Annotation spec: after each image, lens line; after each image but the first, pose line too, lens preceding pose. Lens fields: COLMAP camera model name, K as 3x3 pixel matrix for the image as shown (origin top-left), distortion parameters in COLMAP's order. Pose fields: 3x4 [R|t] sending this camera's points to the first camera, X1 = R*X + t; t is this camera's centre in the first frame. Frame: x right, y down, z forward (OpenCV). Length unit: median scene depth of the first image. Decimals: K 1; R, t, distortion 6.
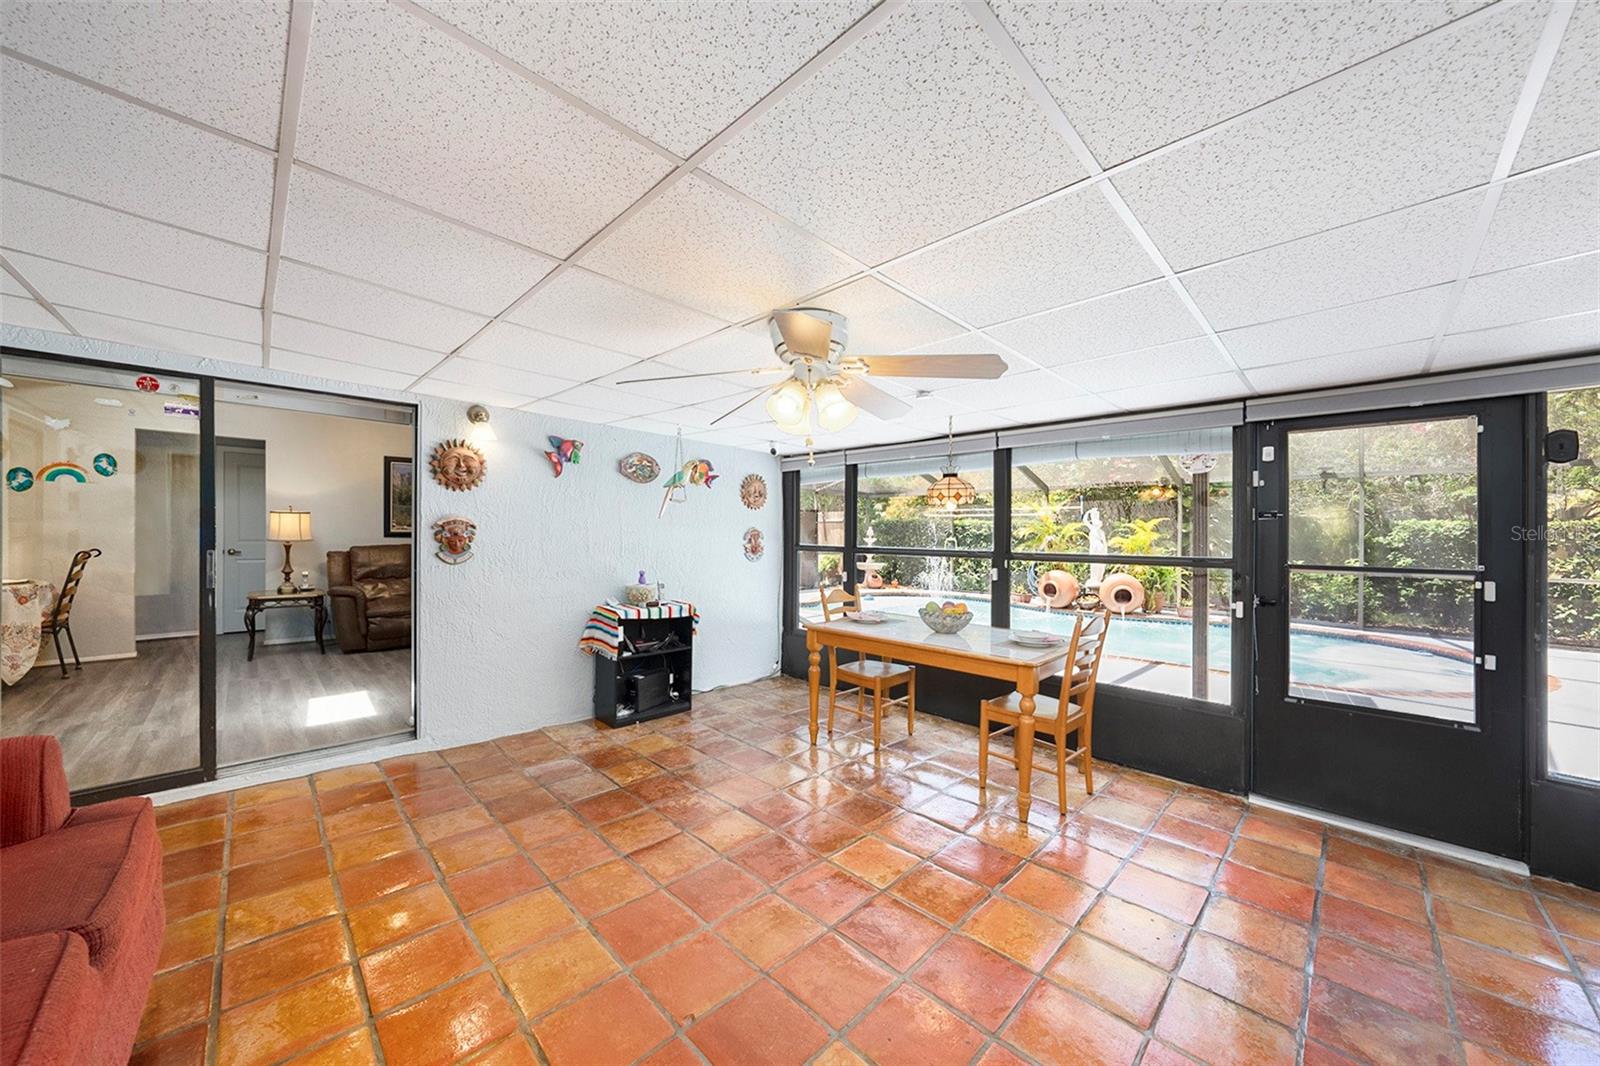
lens RADIAL K [[555.7, 0, 804.3], [0, 555.7, 533.9], [0, 0, 1]] dist [-0.009506, 0.000271]
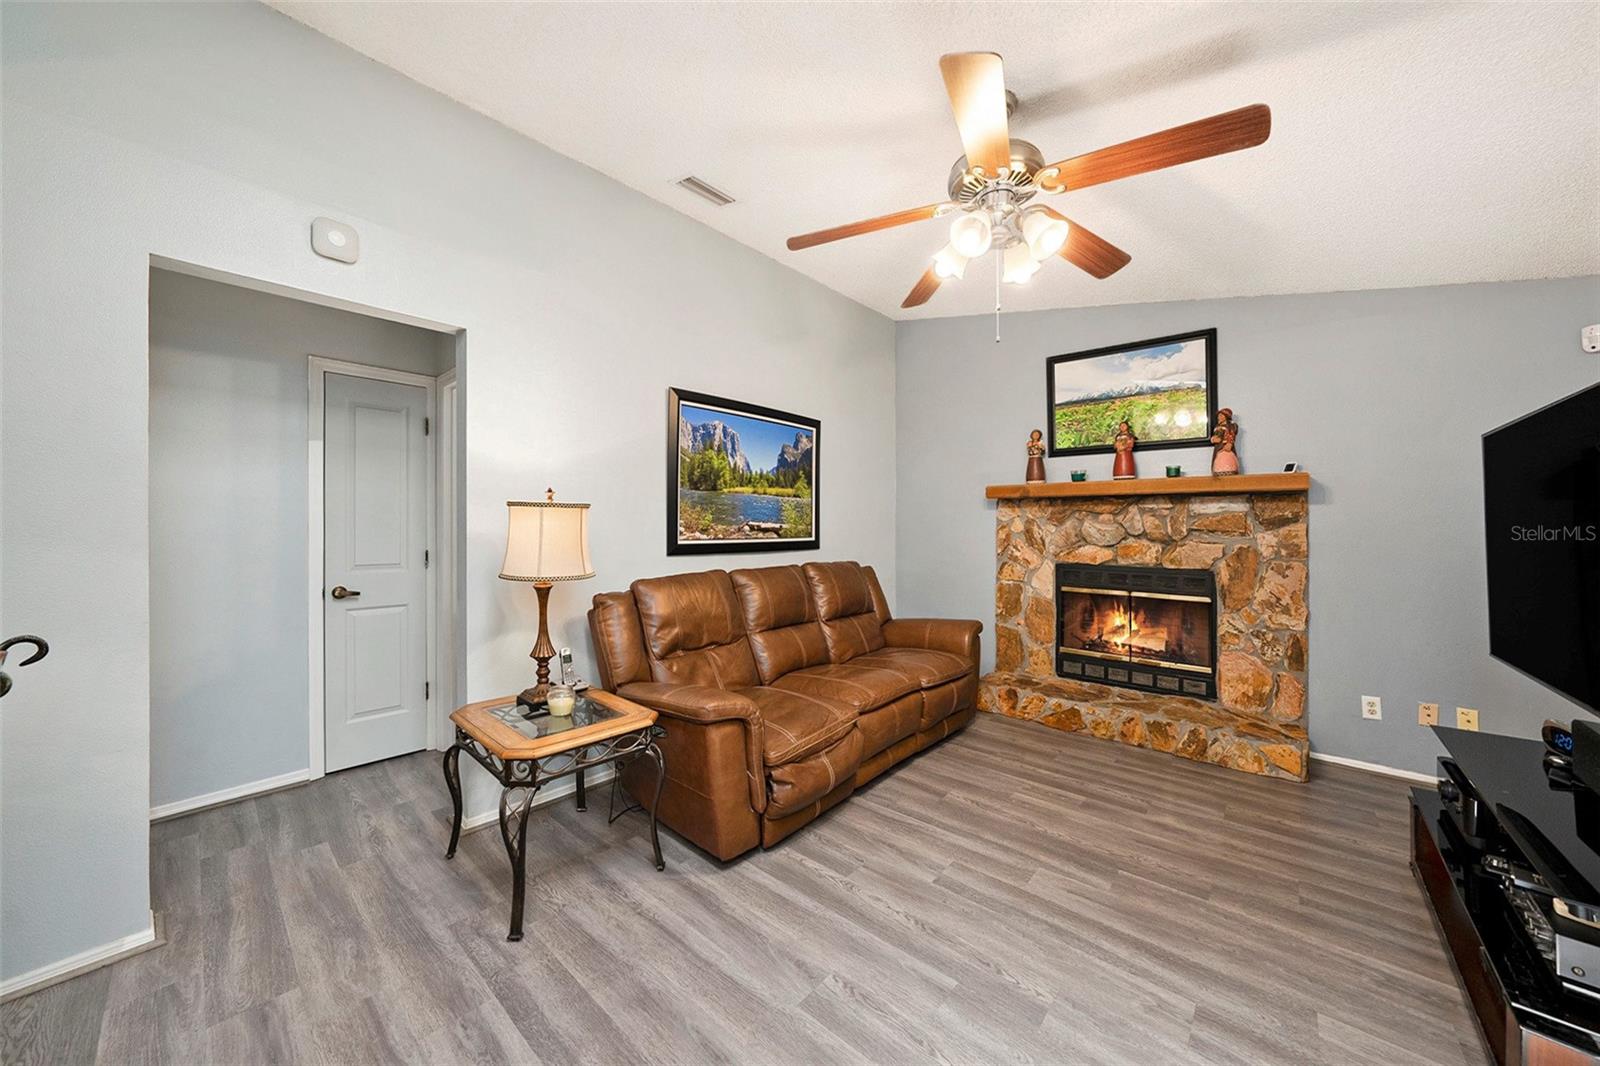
lens RADIAL K [[555.7, 0, 792.7], [0, 555.7, 528.8], [0, 0, 1]] dist [-0.009506, 0.000271]
pose [[0.998475, -0.014664, 0.053218, -0.751598], [0.014844, 0.999885, -0.002985, -0.016180], [-0.053168, 0.003770, 0.998578, 0.575431]]
